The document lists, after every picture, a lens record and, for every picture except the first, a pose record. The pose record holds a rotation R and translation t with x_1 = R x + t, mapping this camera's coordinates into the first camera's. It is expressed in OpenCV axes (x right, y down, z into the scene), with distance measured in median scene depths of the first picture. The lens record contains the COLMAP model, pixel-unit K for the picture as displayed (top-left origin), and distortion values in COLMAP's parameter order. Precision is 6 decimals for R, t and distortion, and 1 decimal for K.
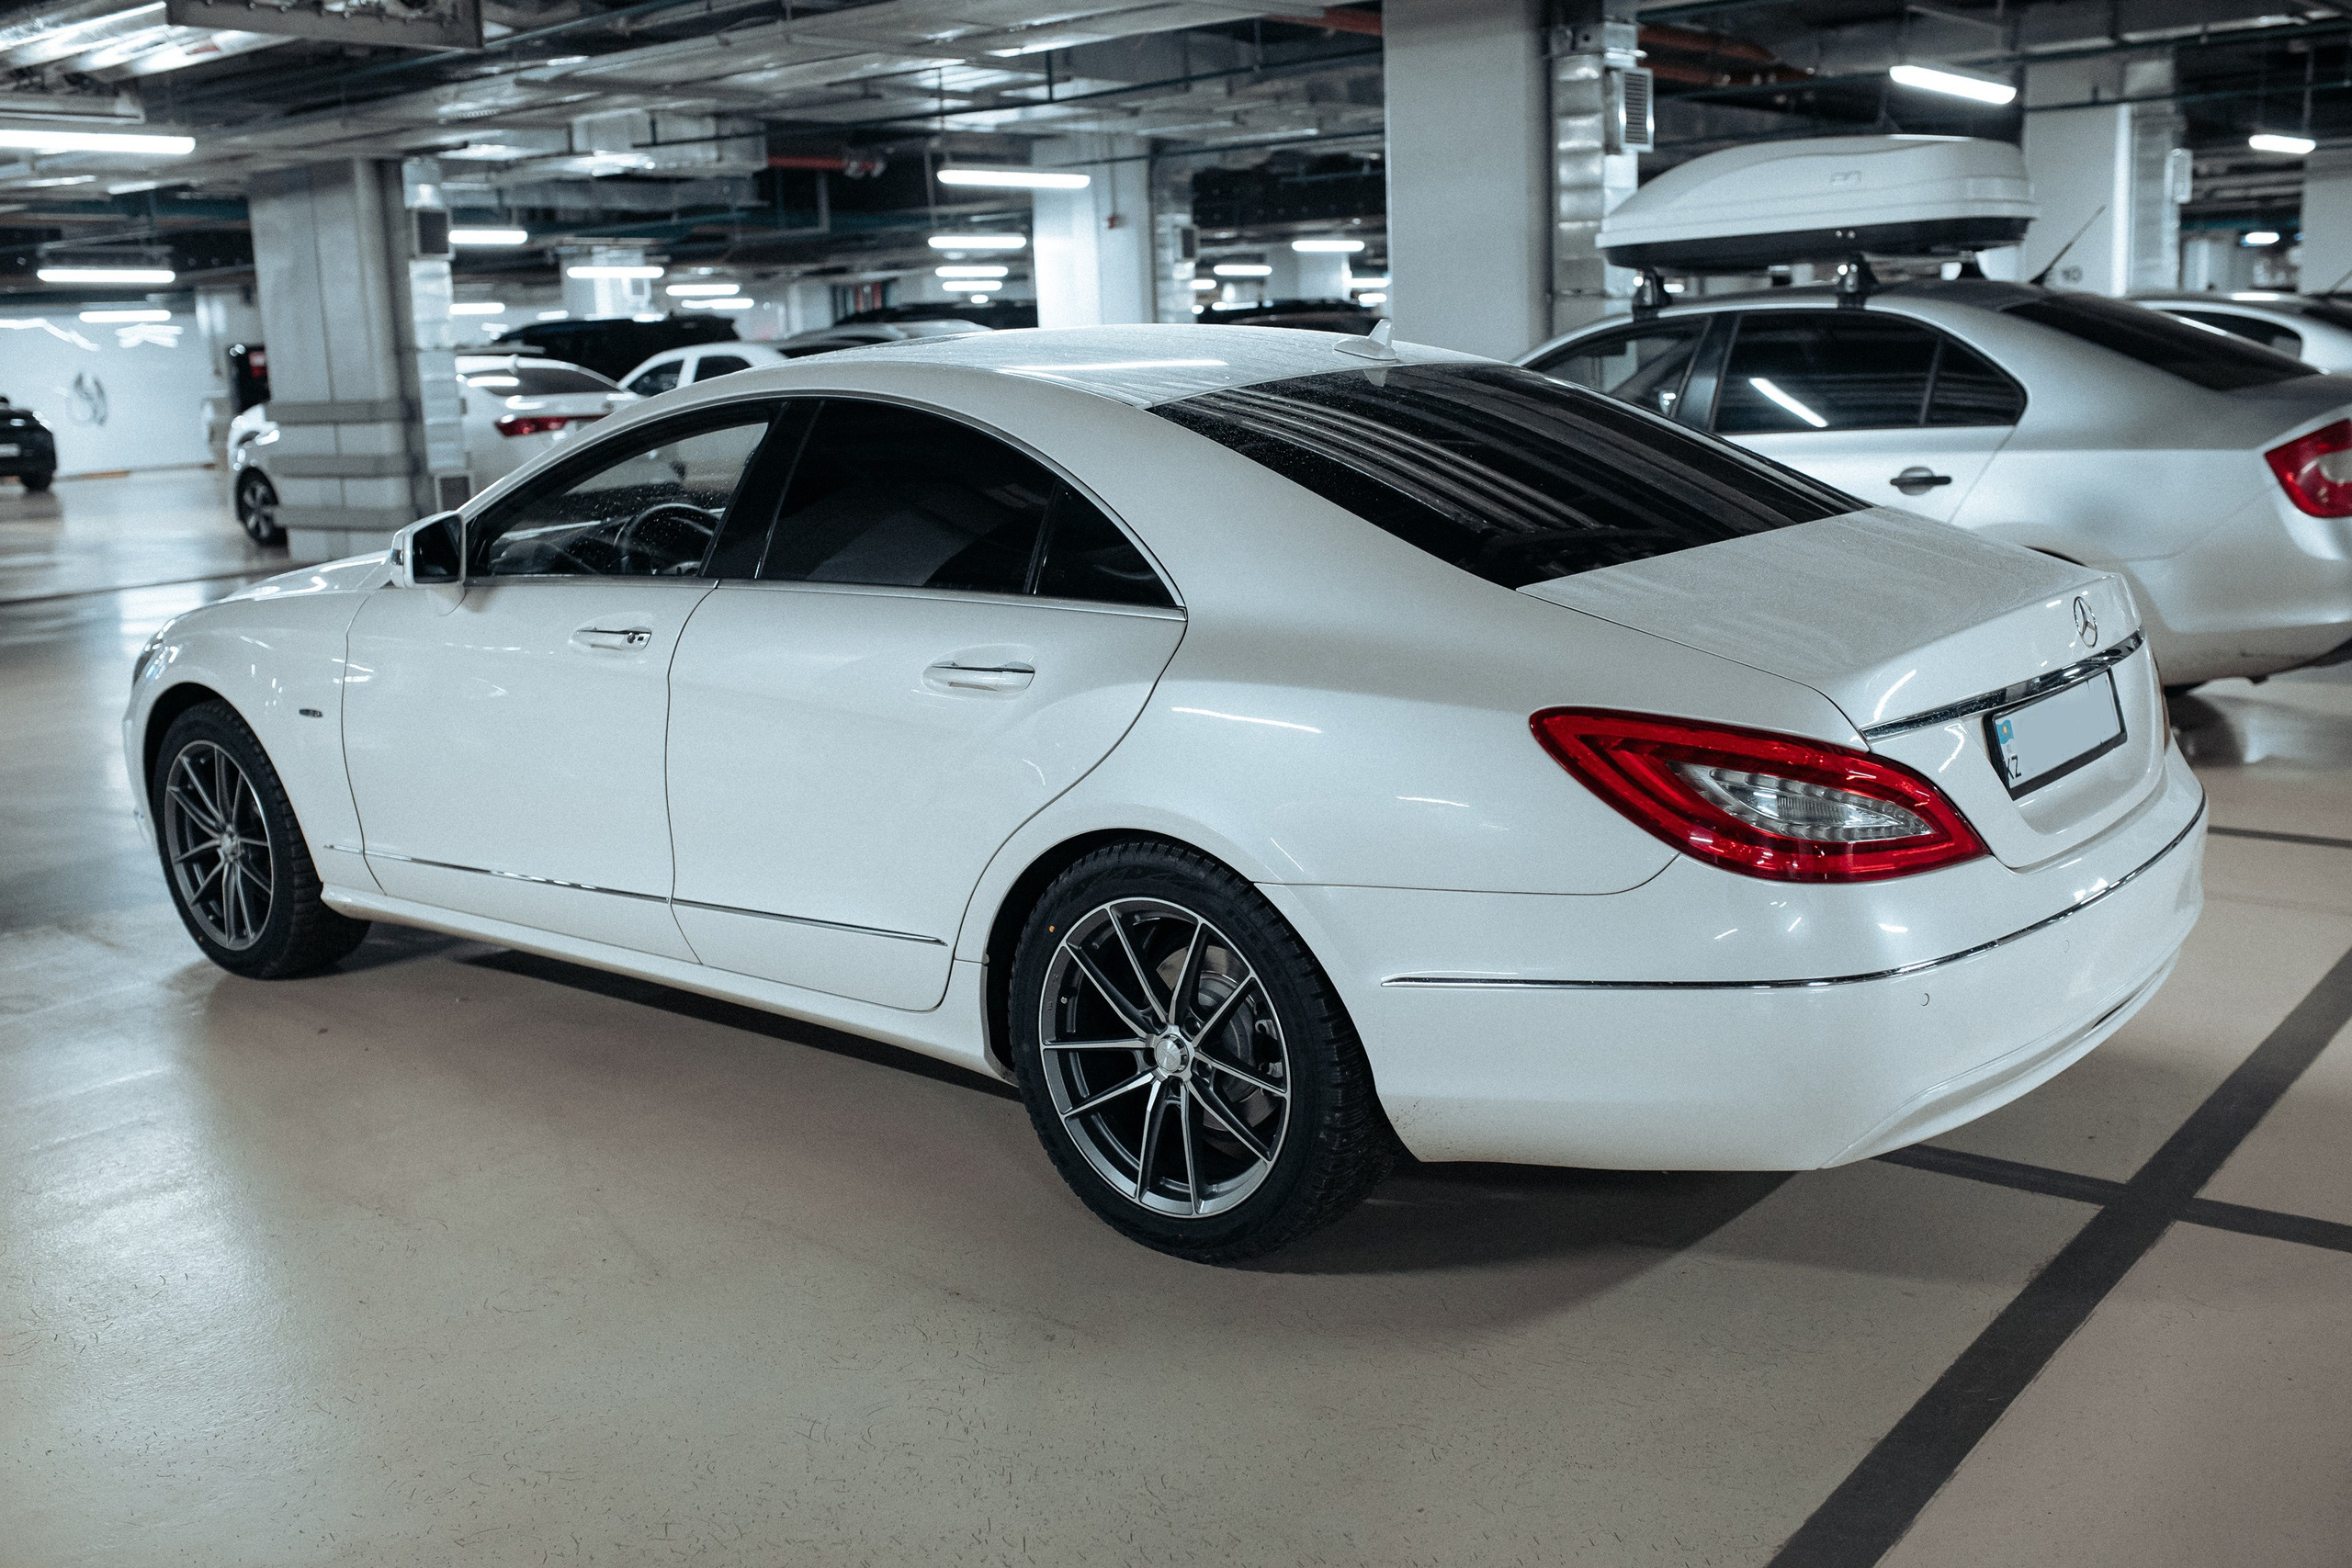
lens RADIAL K [[2282.0, 0, 1176.0], [0, 2282.0, 784.0], [0, 0, 1]] dist [-0.018375, -0.012101]
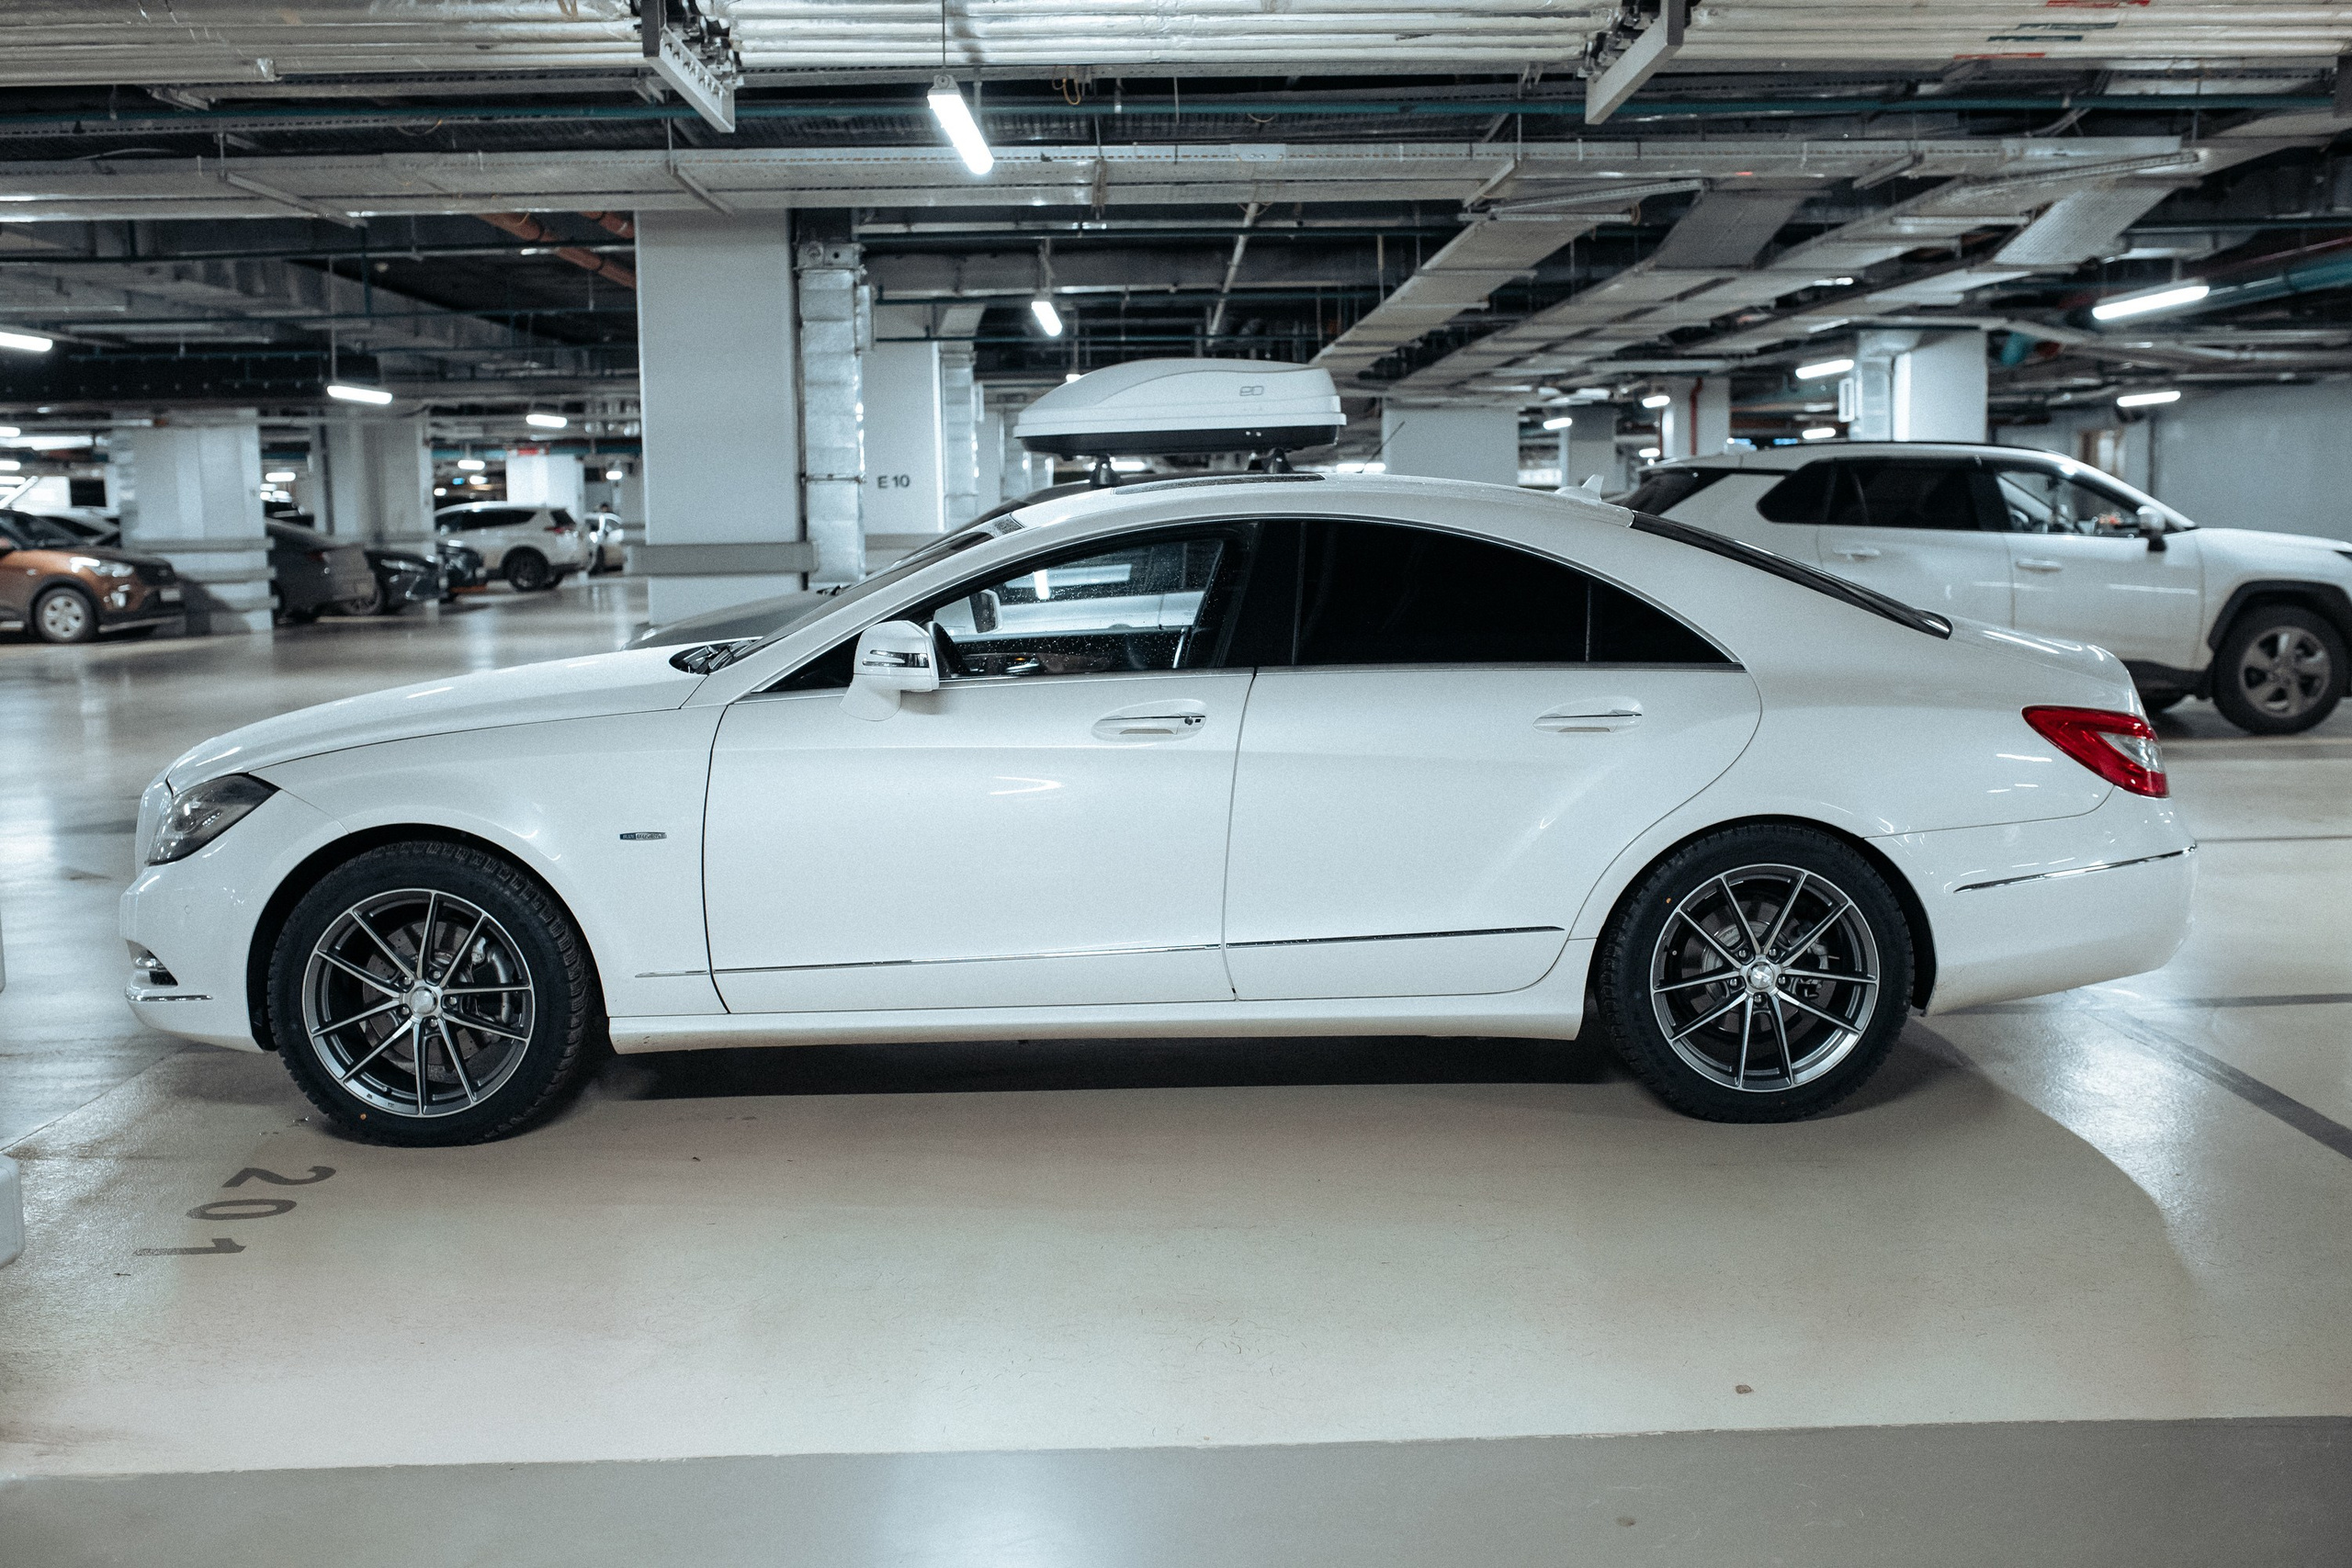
lens RADIAL K [[2282.0, 0, 1176.0], [0, 2282.0, 784.0], [0, 0, 1]] dist [-0.018375, -0.012101]
pose [[0.752363, -0.052630, 0.656643, -0.857130], [0.113149, 0.992314, -0.050108, 0.021460], [-0.648958, 0.111998, 0.752535, 0.113961]]
